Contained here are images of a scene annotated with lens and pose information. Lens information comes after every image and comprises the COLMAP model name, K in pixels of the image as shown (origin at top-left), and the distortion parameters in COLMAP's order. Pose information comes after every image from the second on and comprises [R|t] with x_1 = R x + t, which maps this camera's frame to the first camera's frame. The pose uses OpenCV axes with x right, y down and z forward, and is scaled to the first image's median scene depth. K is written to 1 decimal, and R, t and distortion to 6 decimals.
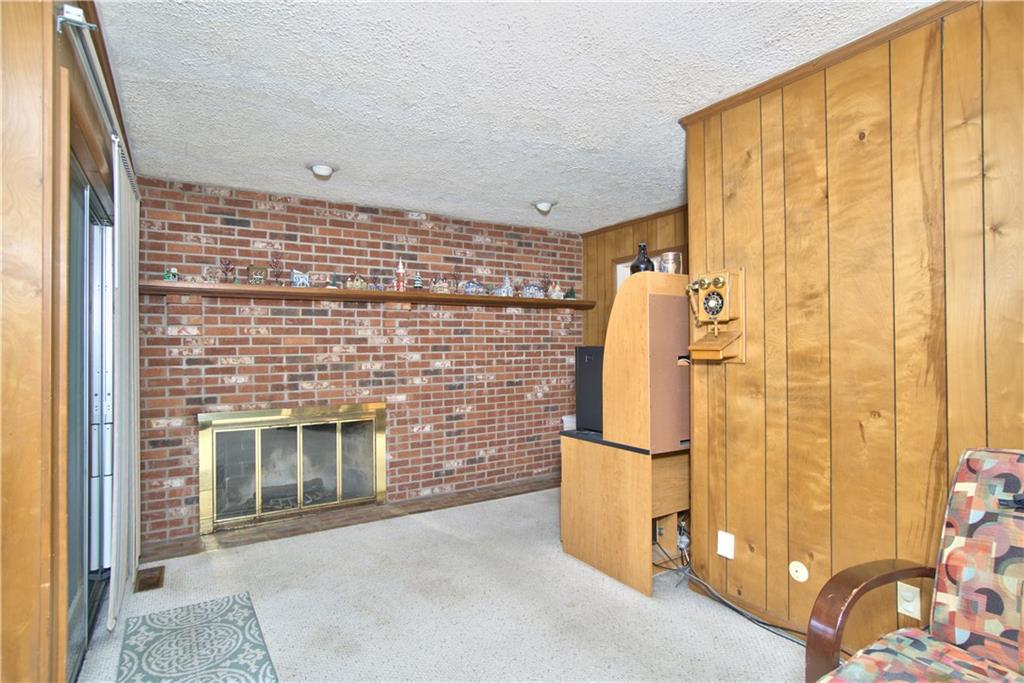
lens RADIAL K [[539.4, 0, 515.2], [0, 539.4, 341.9], [0, 0, 1]] dist [-0.025146, -0.000772]
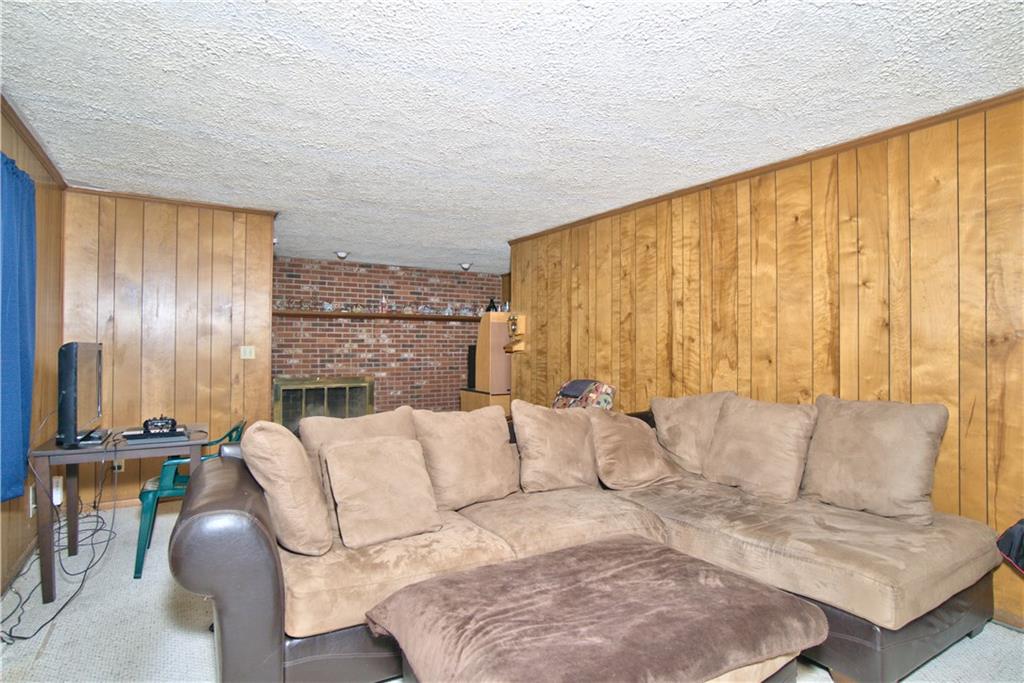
lens RADIAL K [[539.4, 0, 509.7], [0, 539.4, 341.5], [0, 0, 1]] dist [-0.025146, -0.000772]
pose [[0.999881, 0.013002, -0.008253, 0.206086], [-0.013011, 0.999915, -0.001103, -0.004573], [0.008238, 0.001210, 0.999965, -0.721749]]
